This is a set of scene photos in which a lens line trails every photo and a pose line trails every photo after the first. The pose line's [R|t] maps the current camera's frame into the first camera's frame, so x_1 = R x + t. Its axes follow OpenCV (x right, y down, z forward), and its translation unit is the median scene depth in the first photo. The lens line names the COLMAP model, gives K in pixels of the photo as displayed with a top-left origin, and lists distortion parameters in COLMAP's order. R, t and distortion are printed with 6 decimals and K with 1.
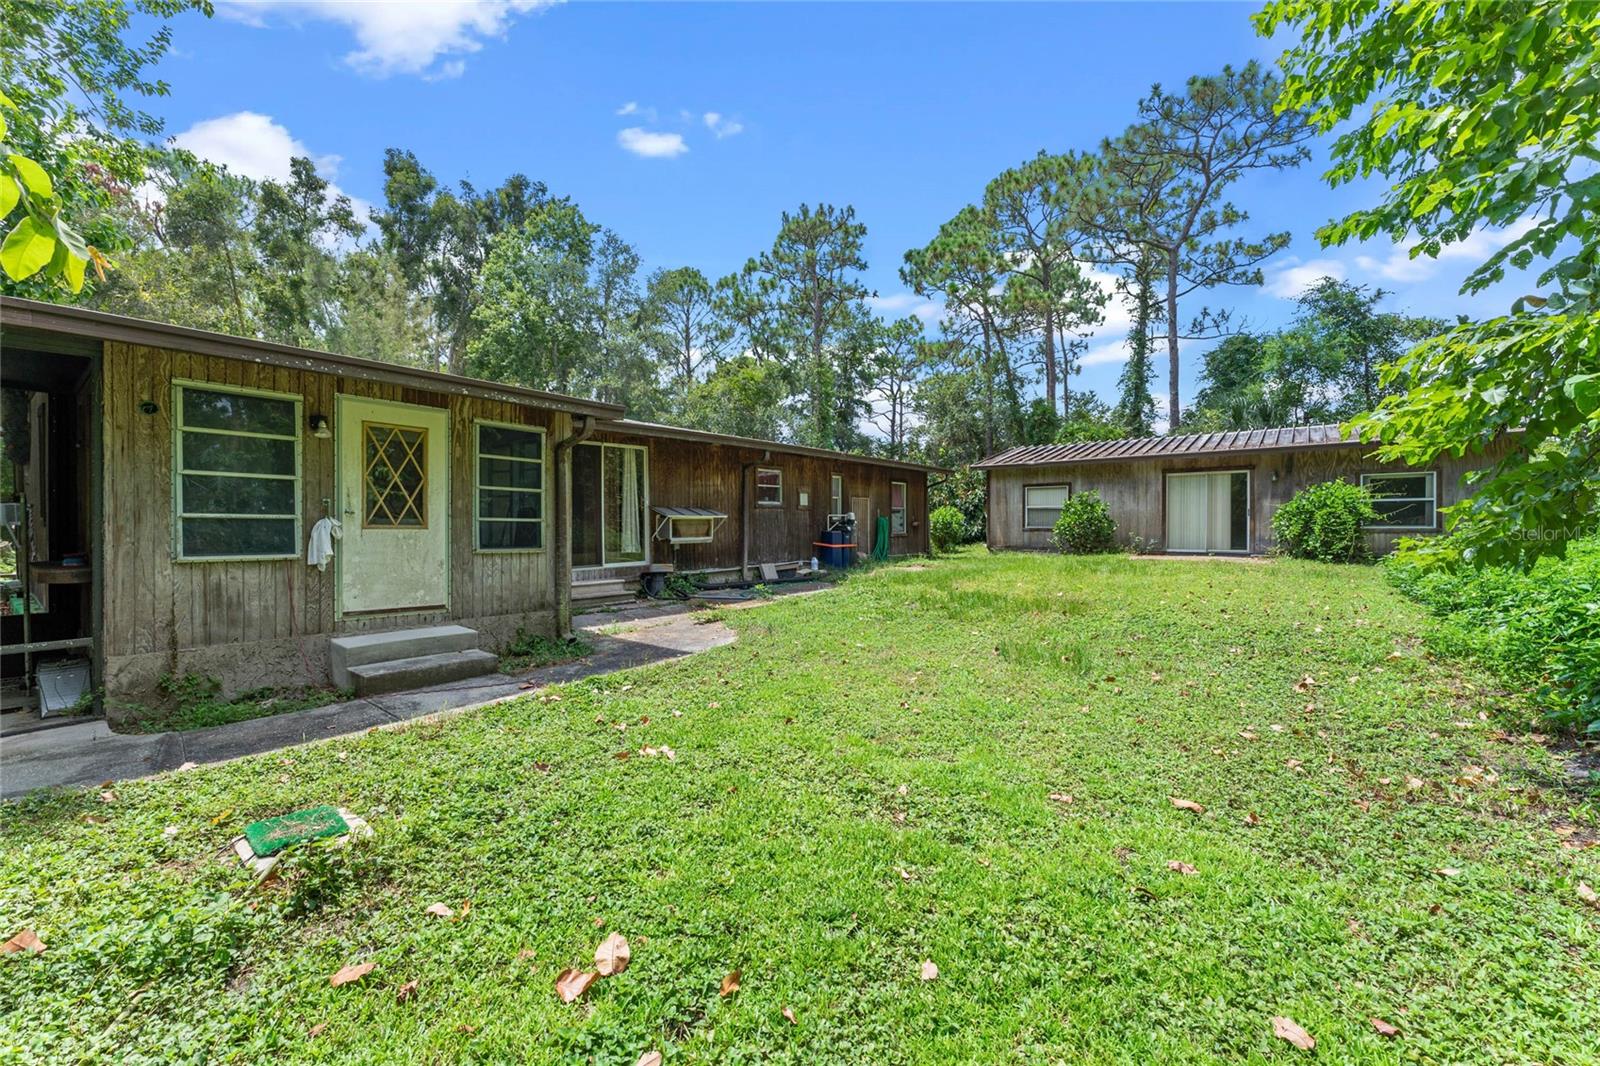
lens RADIAL K [[645.6, 0, 786.6], [0, 645.6, 530.0], [0, 0, 1]] dist [0.000821, -0.000728]
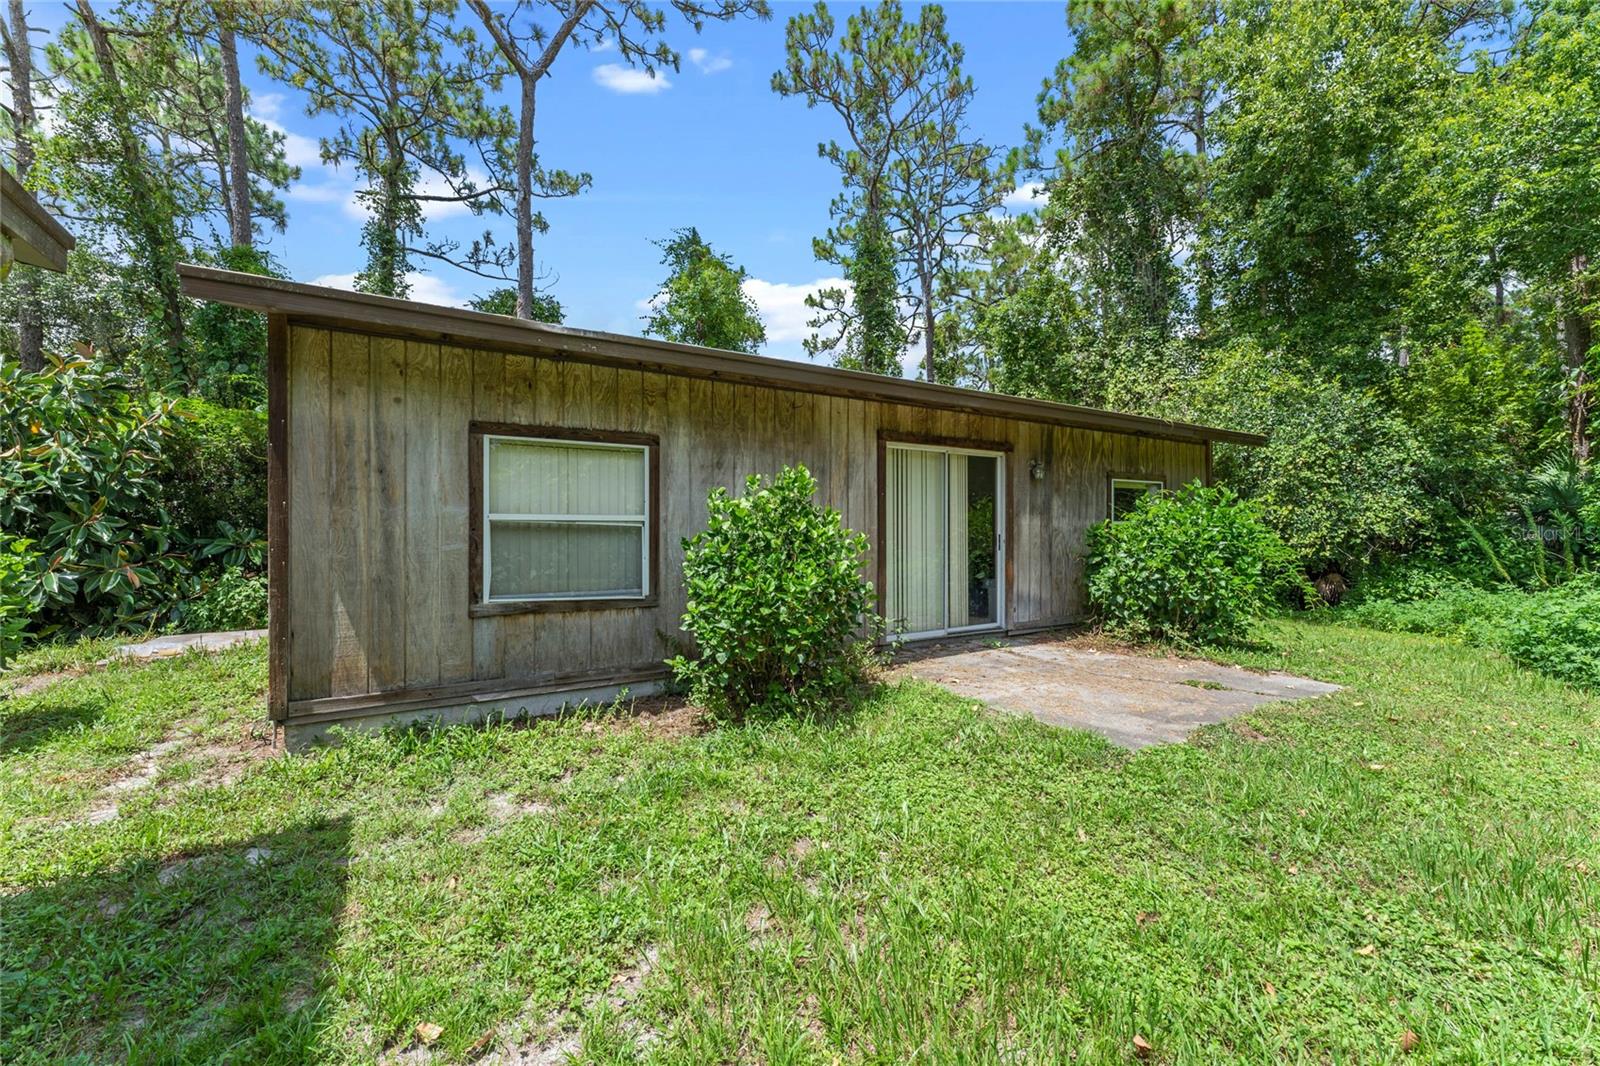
lens RADIAL K [[645.6, 0, 788.9], [0, 645.6, 520.9], [0, 0, 1]] dist [0.000821, -0.000728]
pose [[0.333408, 0.015219, 0.942660, 0.181490], [0.005550, 0.999821, -0.018105, -0.029059], [-0.942766, 0.011268, 0.333264, 0.815697]]
